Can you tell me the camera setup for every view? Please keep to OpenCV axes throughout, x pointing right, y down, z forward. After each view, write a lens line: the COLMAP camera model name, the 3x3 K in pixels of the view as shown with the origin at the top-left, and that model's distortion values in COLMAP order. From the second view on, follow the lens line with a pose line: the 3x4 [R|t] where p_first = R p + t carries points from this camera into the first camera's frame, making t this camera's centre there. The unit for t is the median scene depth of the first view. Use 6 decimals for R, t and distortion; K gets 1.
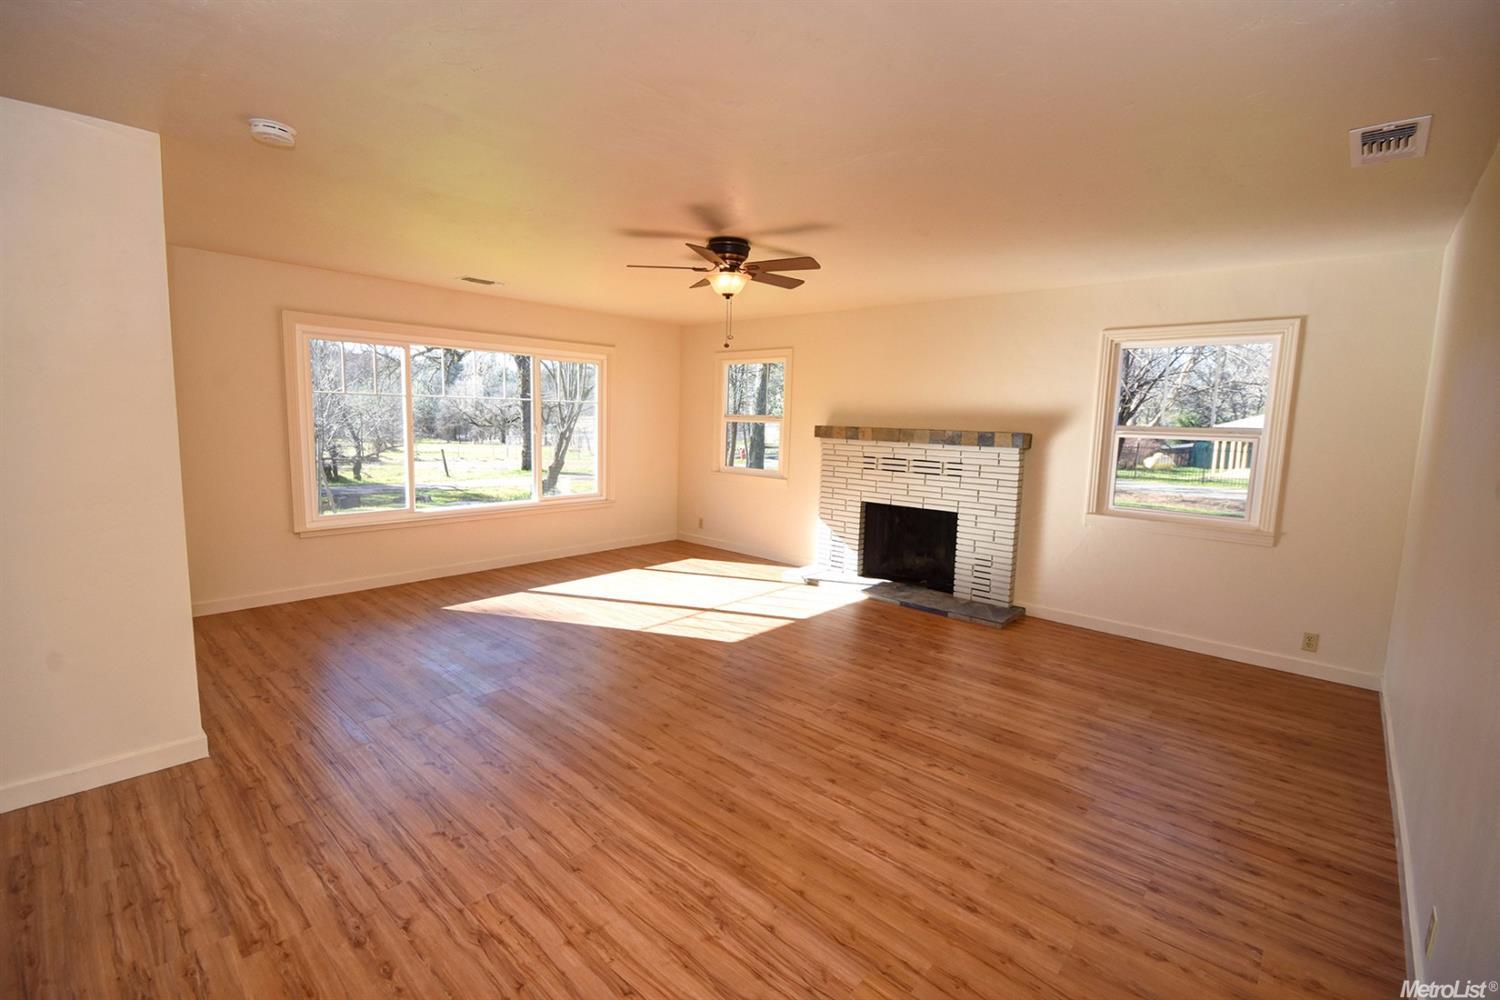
lens RADIAL K [[662.6, 0, 744.0], [0, 662.6, 499.7], [0, 0, 1]] dist [0.010094, -0.014809]
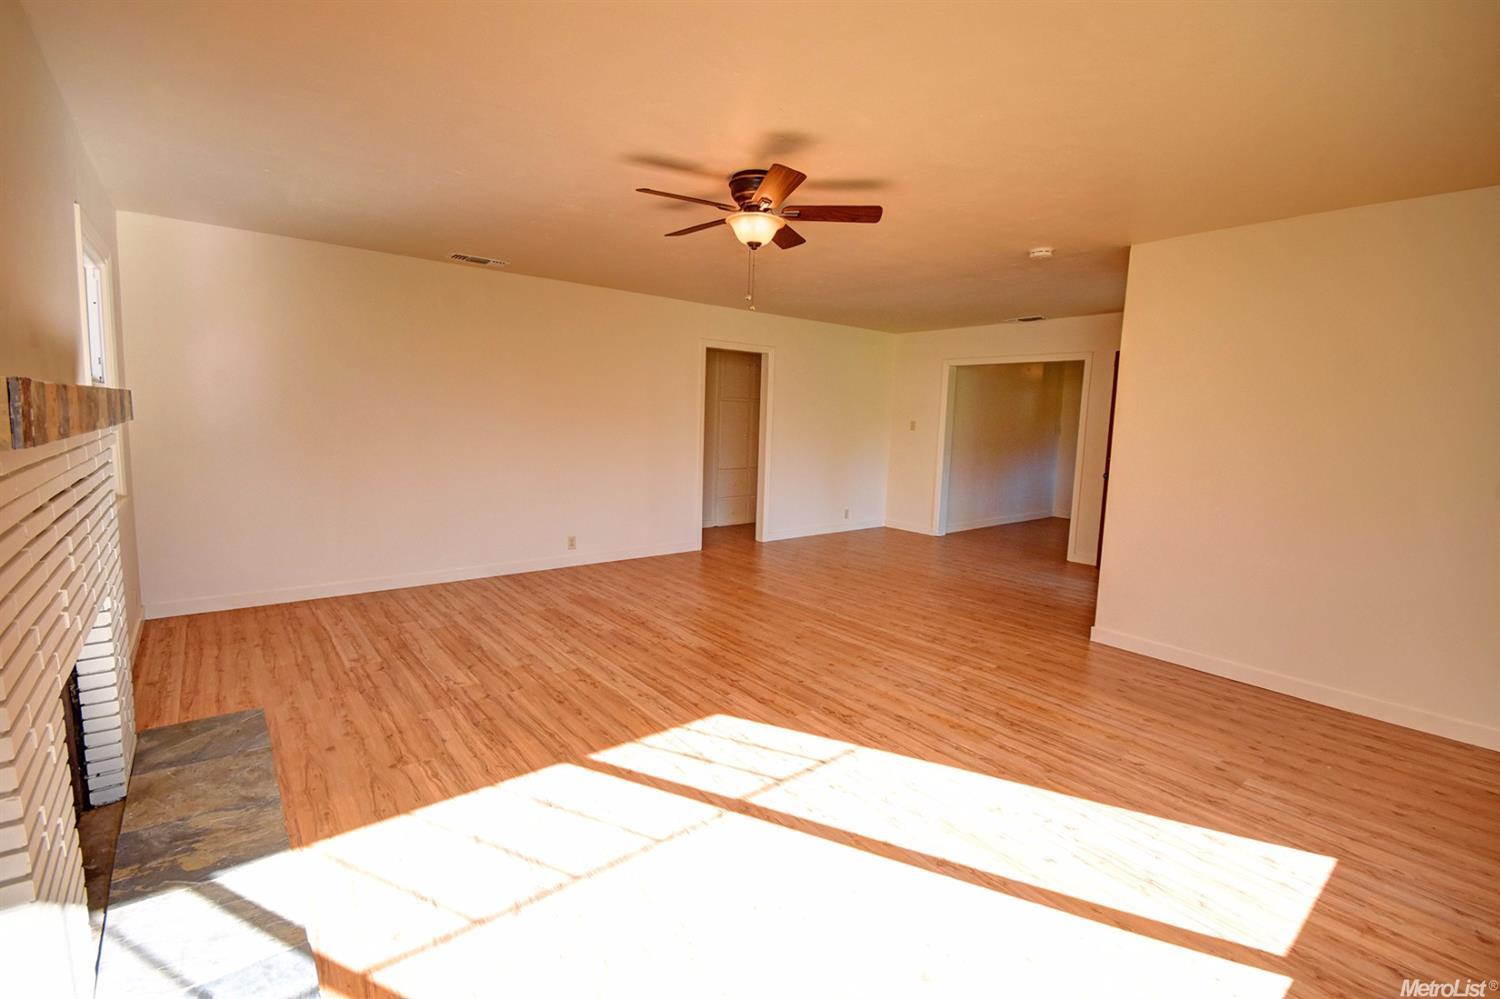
lens RADIAL K [[662.1, 0, 745.5], [0, 662.1, 495.7], [0, 0, 1]] dist [-0.001137, 0.000270]
pose [[-0.986953, -0.074521, 0.142727, -0.132814], [-0.037343, 0.968218, 0.247303, -0.187285], [-0.156620, 0.238747, -0.958368, 1.625128]]
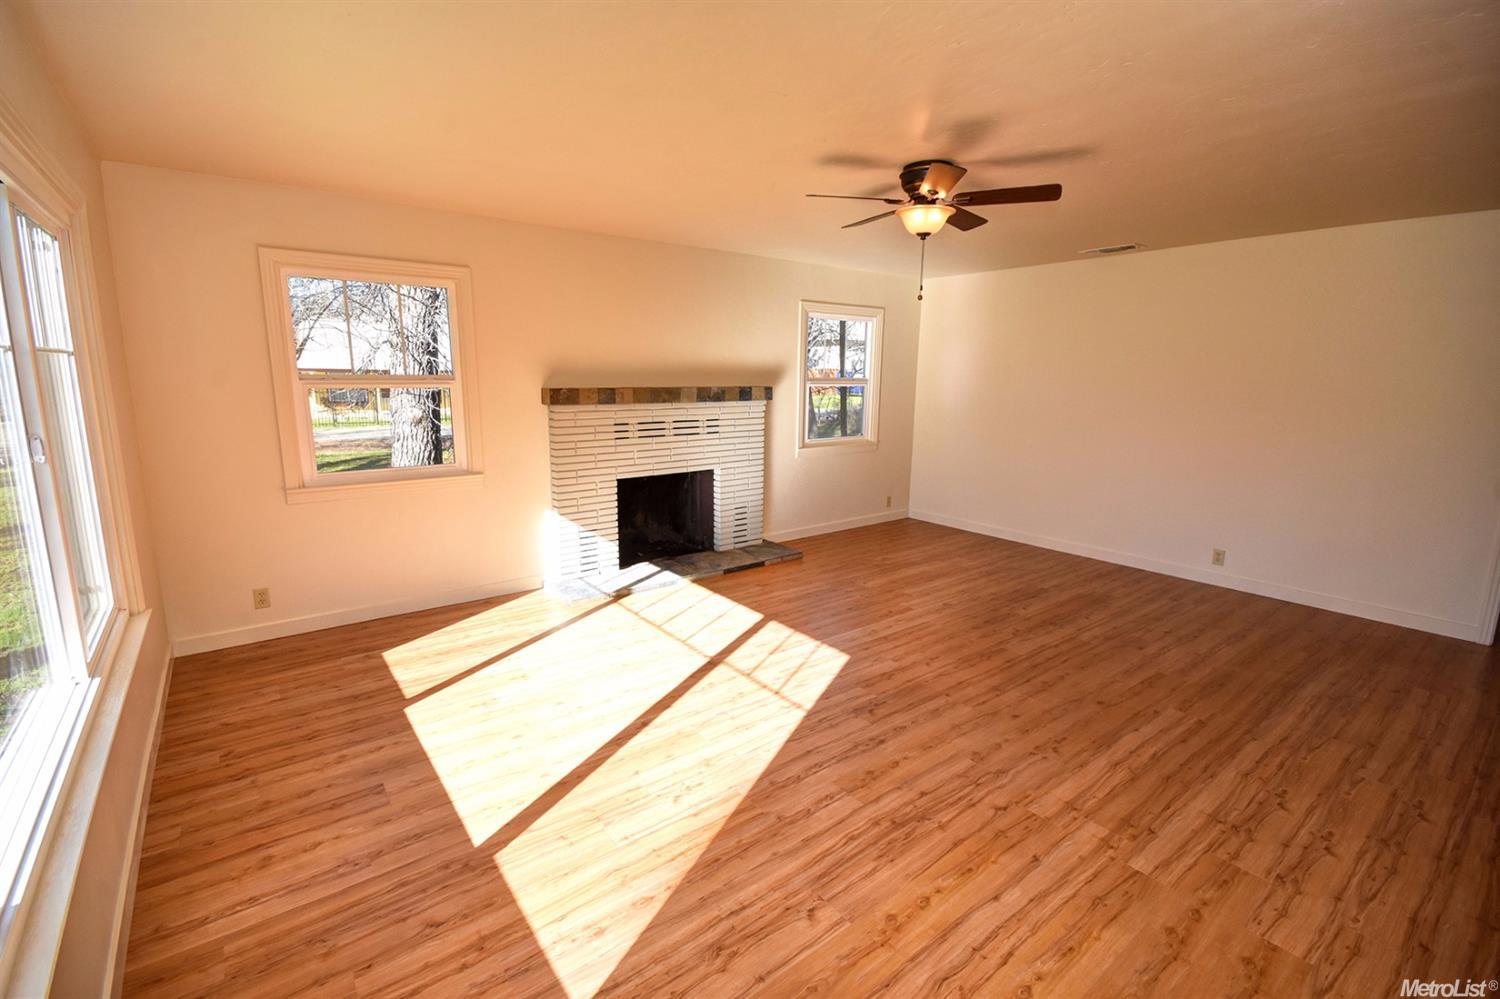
lens RADIAL K [[662.1, 0, 745.5], [0, 662.1, 495.7], [0, 0, 1]] dist [-0.001137, 0.000270]
pose [[0.175046, -0.205767, 0.962818, -0.805360], [0.120390, 0.975052, 0.186494, -0.153253], [-0.977172, 0.083269, 0.195452, 0.954353]]
